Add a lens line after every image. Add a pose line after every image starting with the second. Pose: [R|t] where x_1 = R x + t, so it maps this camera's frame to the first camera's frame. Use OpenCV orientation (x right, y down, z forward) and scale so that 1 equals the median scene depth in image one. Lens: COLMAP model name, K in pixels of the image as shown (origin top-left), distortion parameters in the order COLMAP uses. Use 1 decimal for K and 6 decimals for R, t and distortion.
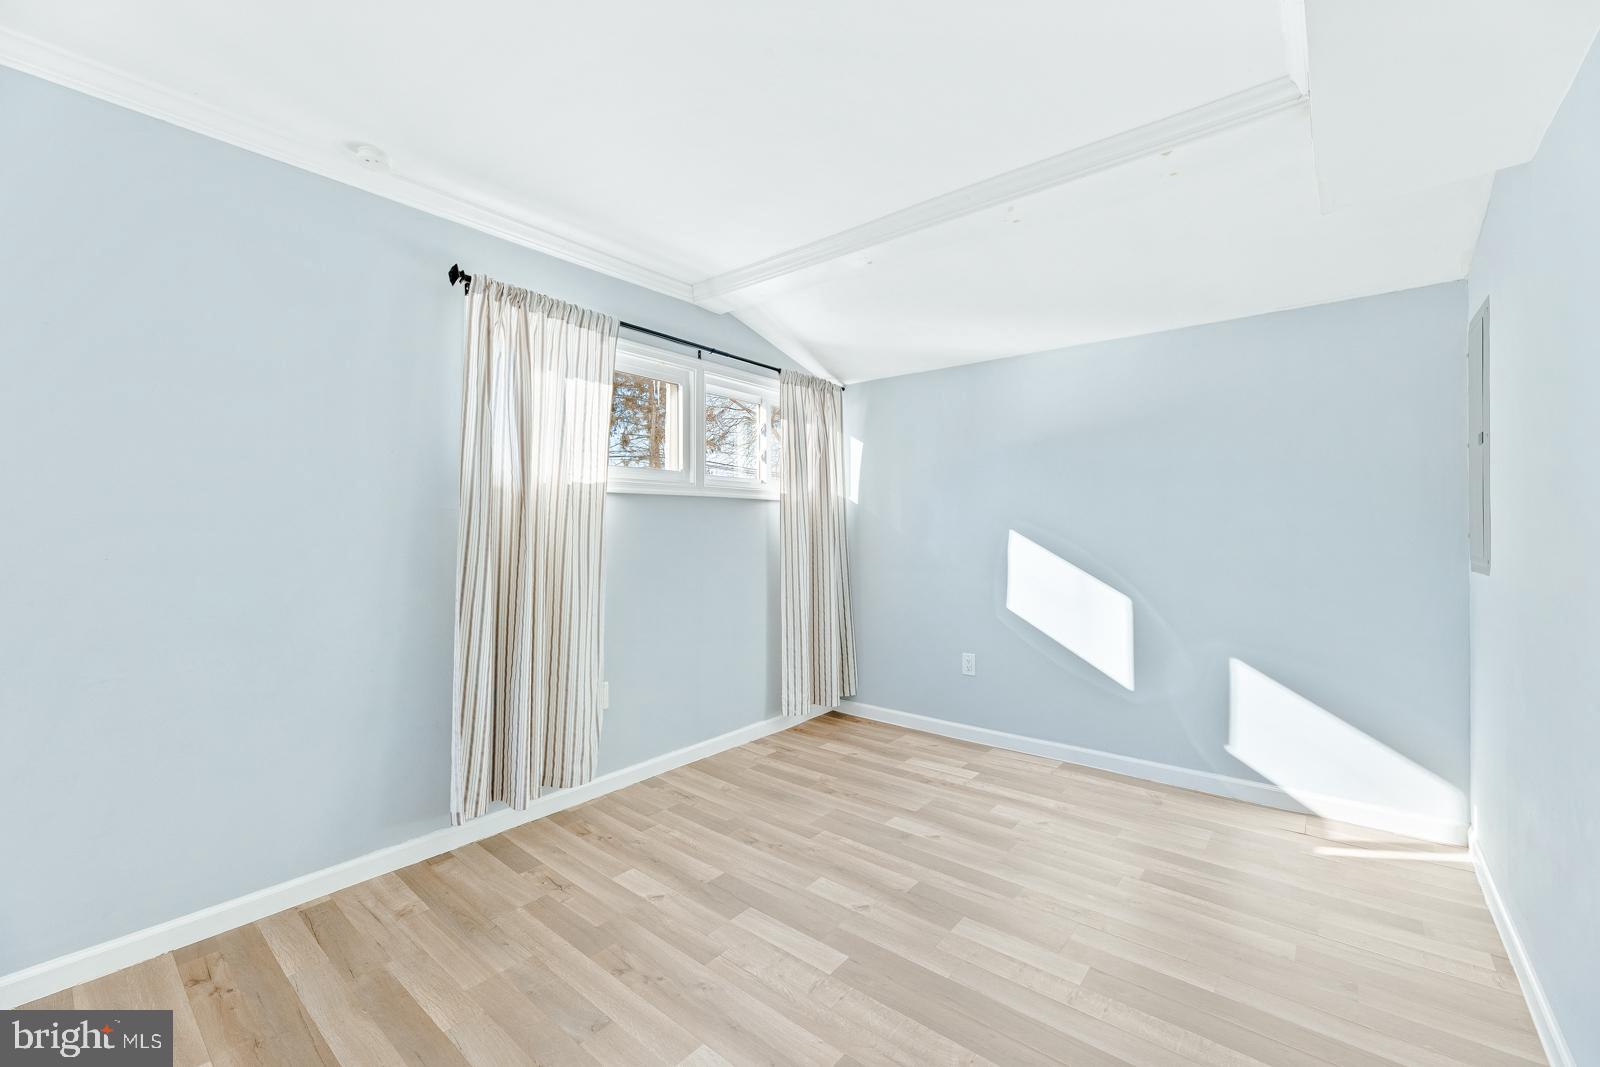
lens RADIAL K [[656.5, 0, 802.8], [0, 656.5, 525.2], [0, 0, 1]] dist [0.002456, 0.000199]
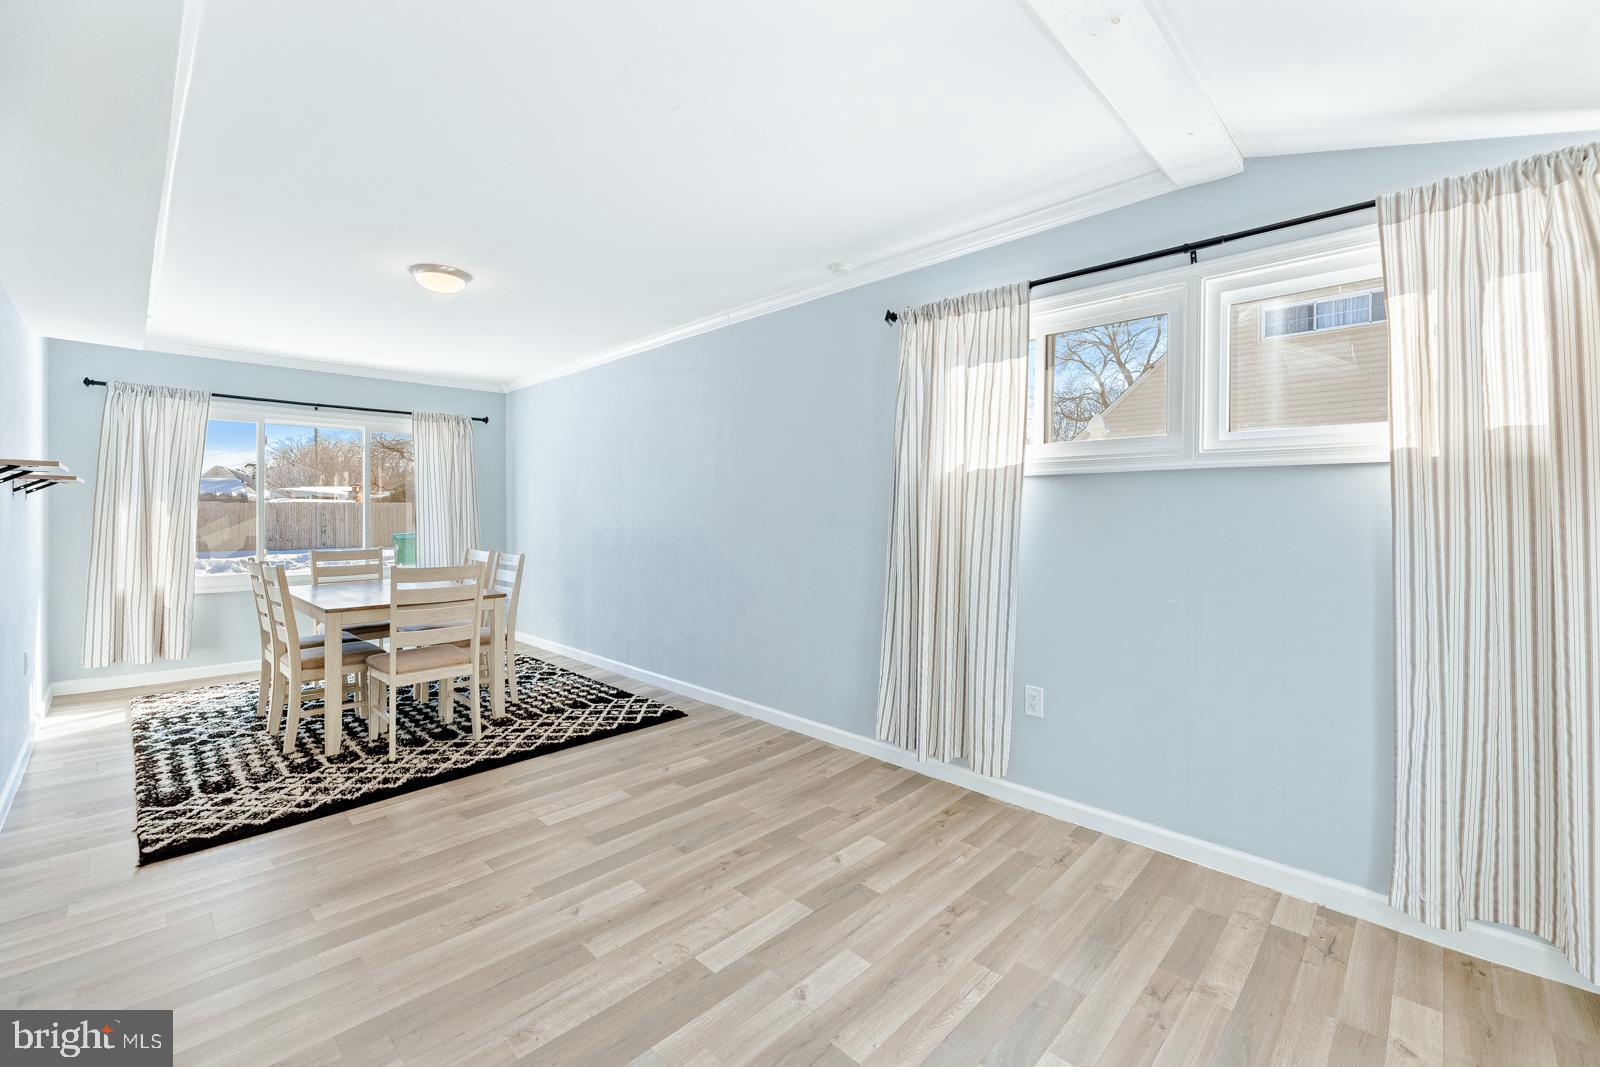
lens RADIAL K [[660.5, 0, 801.7], [0, 660.5, 513.2], [0, 0, 1]] dist [-0.000820, -0.003580]
pose [[-0.086814, 0.000903, -0.996224, 0.687211], [-0.000647, 0.999999, 0.000963, 0.000046], [0.996224, 0.000729, -0.086814, 0.831137]]
